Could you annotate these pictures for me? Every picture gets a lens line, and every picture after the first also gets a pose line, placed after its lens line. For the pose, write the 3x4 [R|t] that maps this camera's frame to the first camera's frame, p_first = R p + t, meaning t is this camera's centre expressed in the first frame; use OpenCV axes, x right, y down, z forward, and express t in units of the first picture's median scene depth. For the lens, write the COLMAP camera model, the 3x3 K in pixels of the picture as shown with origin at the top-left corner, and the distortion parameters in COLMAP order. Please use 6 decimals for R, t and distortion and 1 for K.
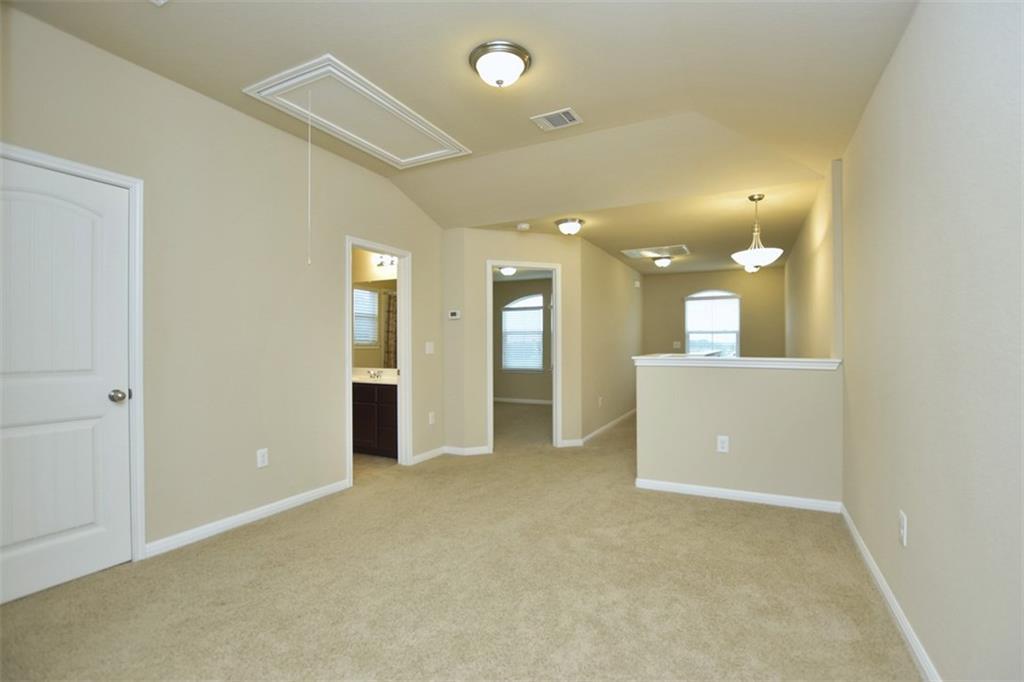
lens RADIAL K [[470.6, 0, 511.4], [0, 470.6, 339.5], [0, 0, 1]] dist [-0.001844, -0.000203]
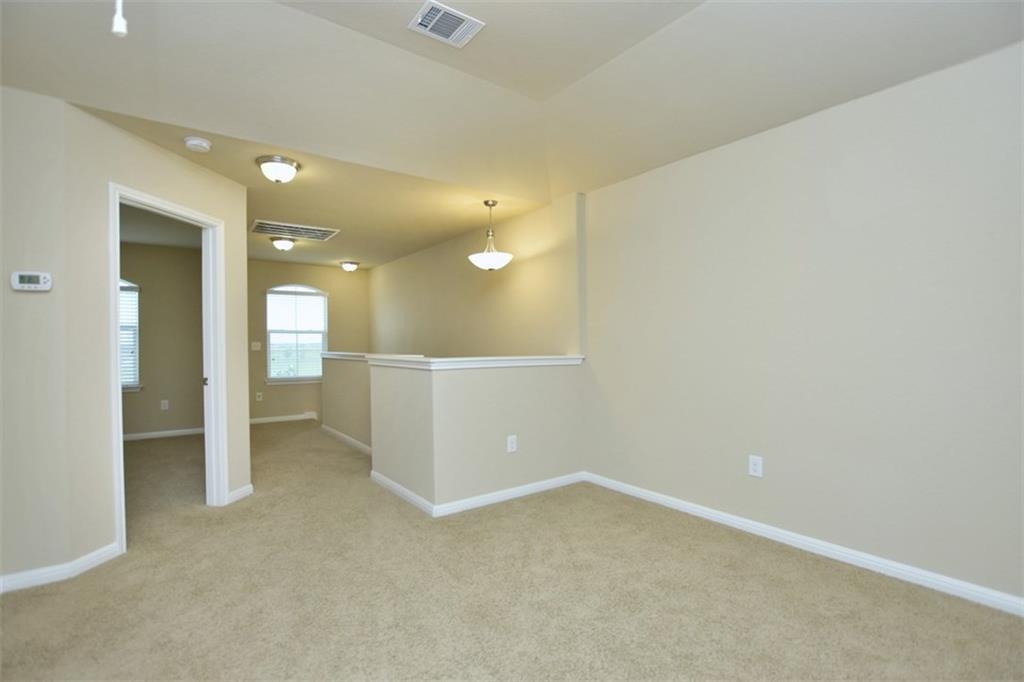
lens RADIAL K [[470.6, 0, 510.9], [0, 470.6, 348.8], [0, 0, 1]] dist [-0.001844, -0.000203]
pose [[0.460017, -0.011071, 0.887841, -0.295725], [-0.003561, 0.999891, 0.014313, 0.004260], [-0.887903, -0.009746, 0.459928, 0.366675]]
